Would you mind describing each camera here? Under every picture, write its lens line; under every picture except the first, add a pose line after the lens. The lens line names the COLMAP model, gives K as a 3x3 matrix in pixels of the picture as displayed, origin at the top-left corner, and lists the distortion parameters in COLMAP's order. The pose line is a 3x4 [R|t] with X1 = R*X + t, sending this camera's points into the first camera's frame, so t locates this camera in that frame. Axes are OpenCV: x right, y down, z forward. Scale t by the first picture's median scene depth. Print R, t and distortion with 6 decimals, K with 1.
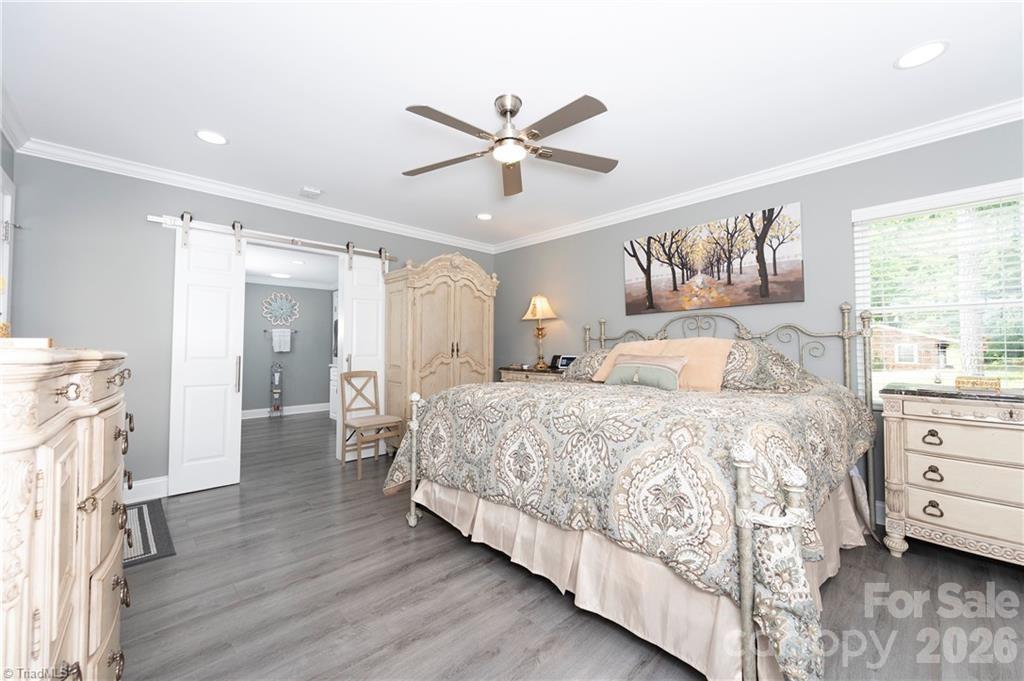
lens RADIAL K [[401.2, 0, 514.2], [0, 401.2, 341.8], [0, 0, 1]] dist [-0.005788, 0.000978]
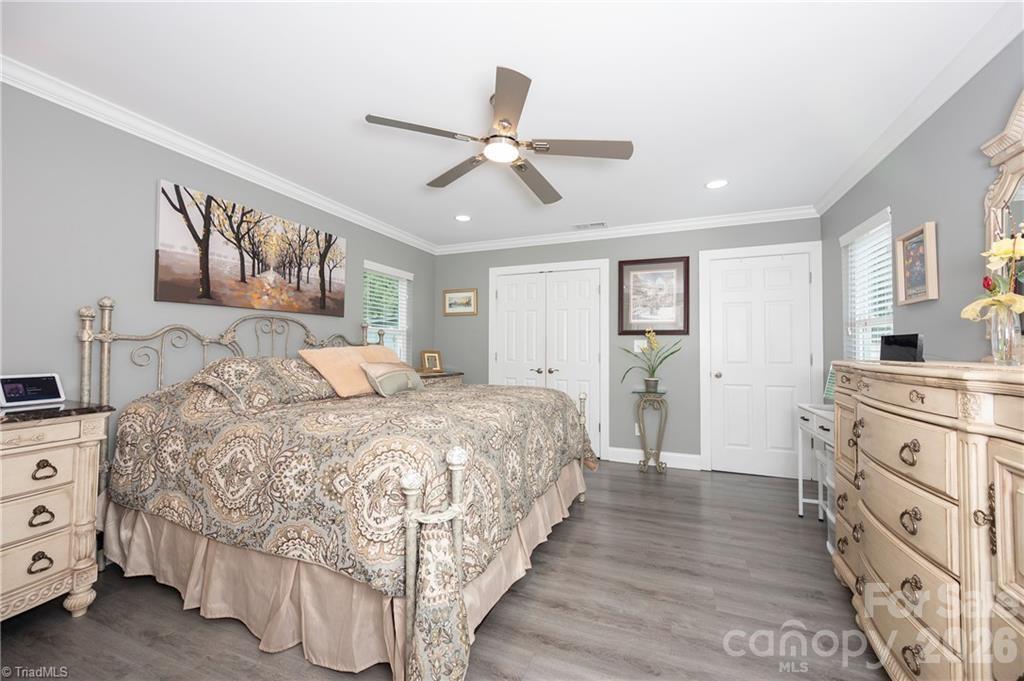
lens RADIAL K [[401.2, 0, 522.3], [0, 401.2, 338.9], [0, 0, 1]] dist [-0.005788, 0.000978]
pose [[-0.435647, 0.022998, 0.899824, -0.578469], [-0.019155, 0.999210, -0.034813, 0.001908], [-0.899914, -0.032402, -0.434863, 0.888087]]
